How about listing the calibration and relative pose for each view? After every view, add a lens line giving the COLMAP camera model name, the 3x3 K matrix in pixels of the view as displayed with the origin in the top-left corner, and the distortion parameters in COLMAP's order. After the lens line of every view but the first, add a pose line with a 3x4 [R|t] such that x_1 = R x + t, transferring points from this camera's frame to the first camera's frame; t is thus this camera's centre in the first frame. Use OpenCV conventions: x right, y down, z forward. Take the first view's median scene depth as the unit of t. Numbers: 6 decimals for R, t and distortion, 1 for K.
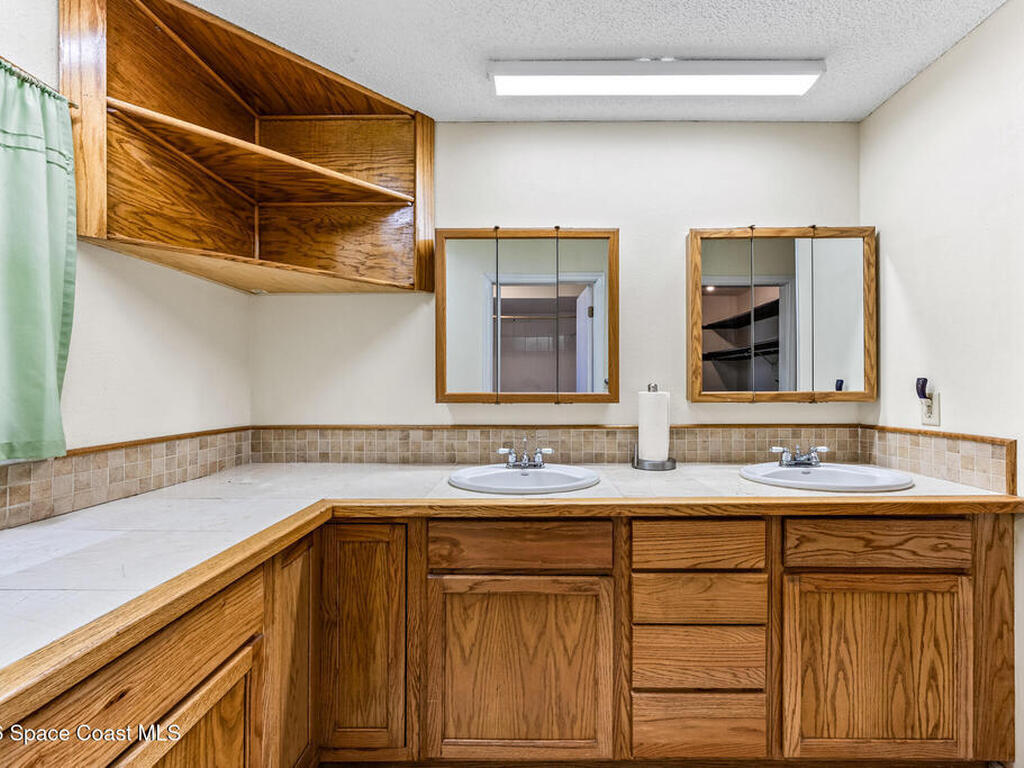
lens RADIAL K [[447.5, 0, 532.6], [0, 447.5, 387.1], [0, 0, 1]] dist [-0.004995, 0.000626]
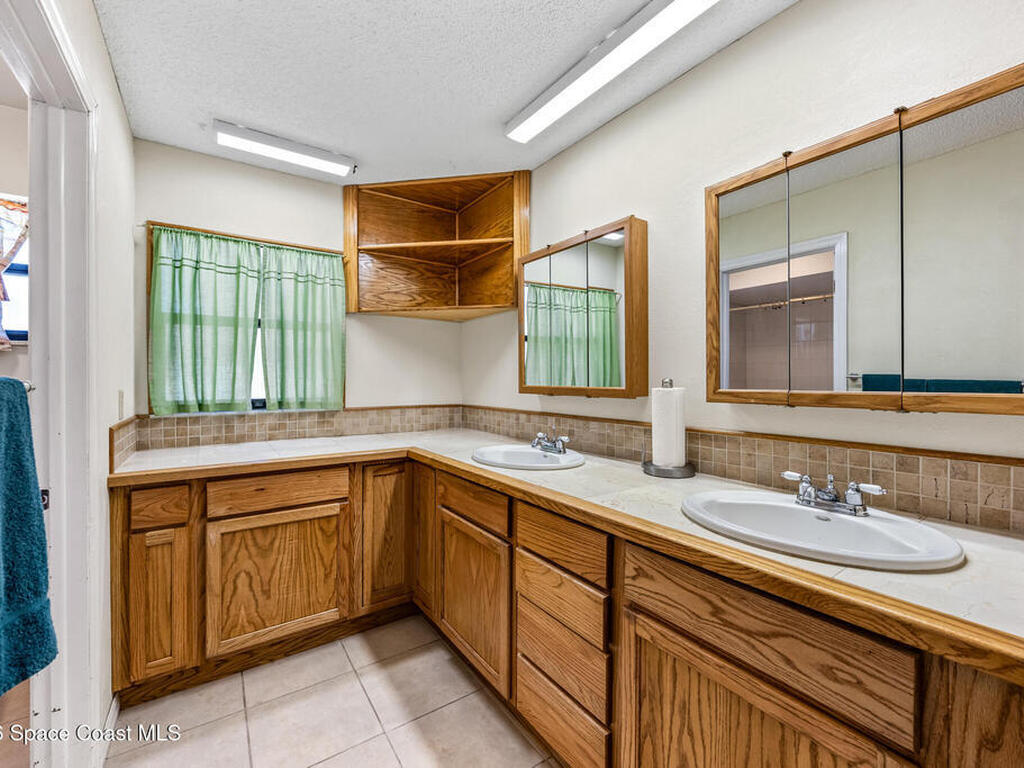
lens RADIAL K [[437.3, 0, 508.4], [0, 437.3, 382.8], [0, 0, 1]] dist [-0.005773, 0.001294]
pose [[0.570739, 0.009036, -0.821082, 0.918101], [-0.005524, 0.999959, 0.007165, -0.004368], [0.821113, 0.000446, 0.570765, 0.290790]]
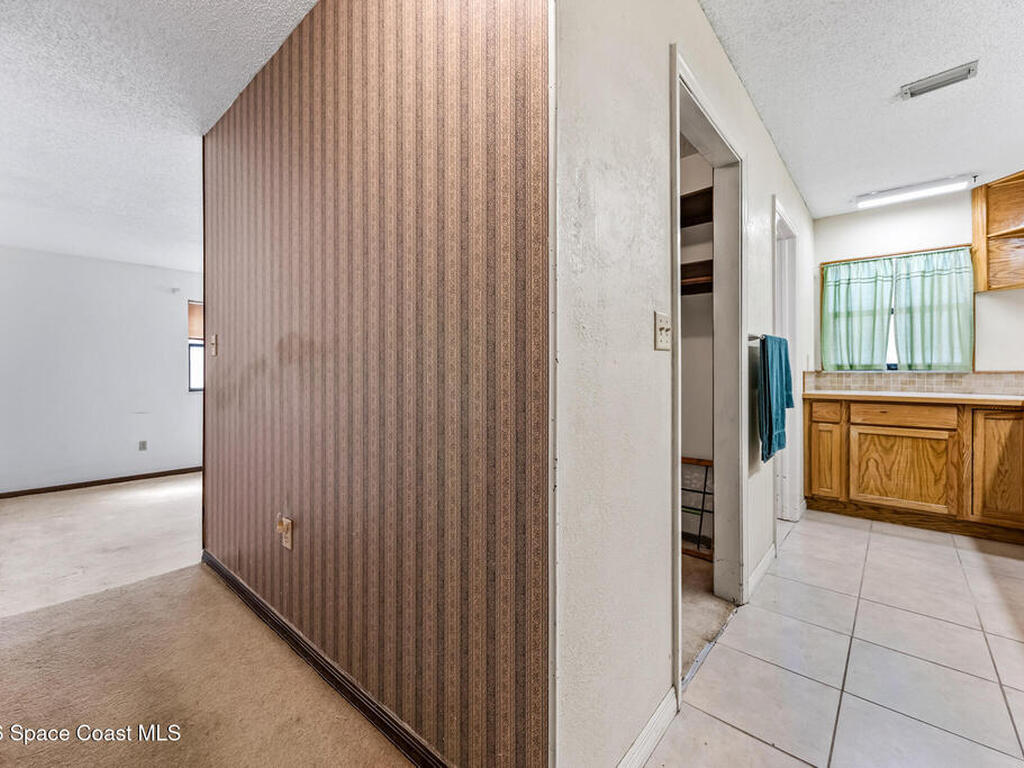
lens RADIAL K [[437.3, 0, 514.2], [0, 437.3, 366.7], [0, 0, 1]] dist [-0.005773, 0.001294]
pose [[-0.646650, -0.011864, -0.762695, 2.060468], [-0.007105, 0.999929, -0.009531, 0.116166], [0.762754, -0.000744, -0.646688, 0.405828]]
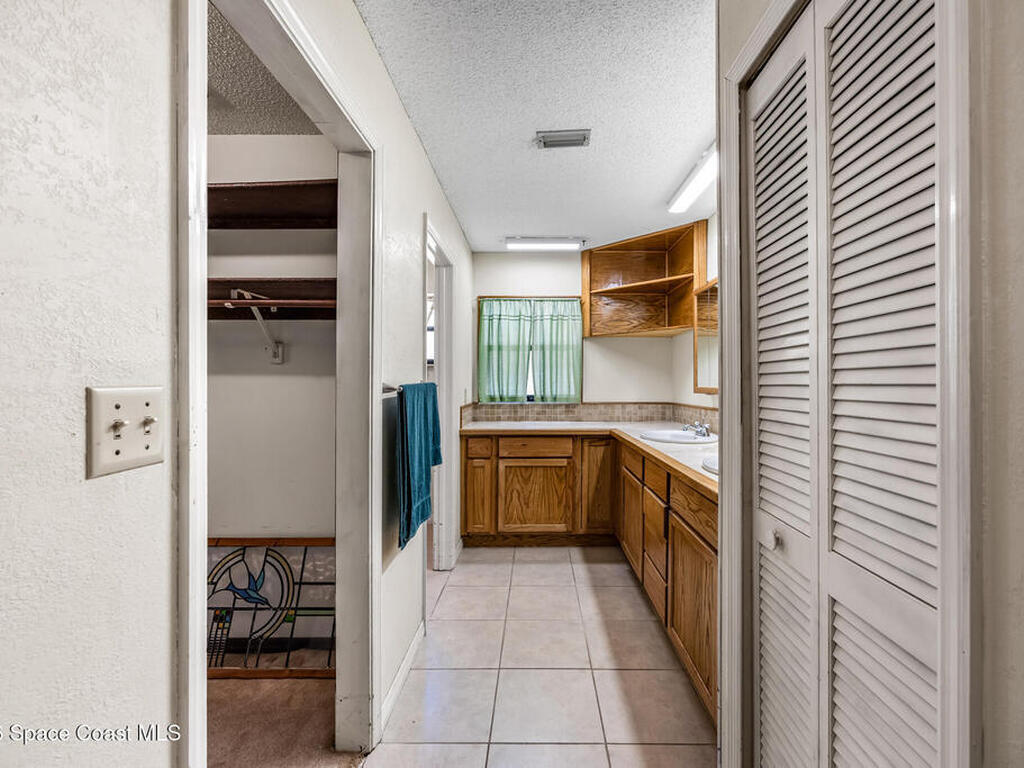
lens RADIAL K [[437.3, 0, 536.3], [0, 437.3, 382.2], [0, 0, 1]] dist [-0.005773, 0.001294]
pose [[0.016542, 0.000316, -0.999863, 1.615667], [-0.003638, 0.999993, 0.000256, -0.004027], [0.999857, 0.003633, 0.016543, 0.428084]]
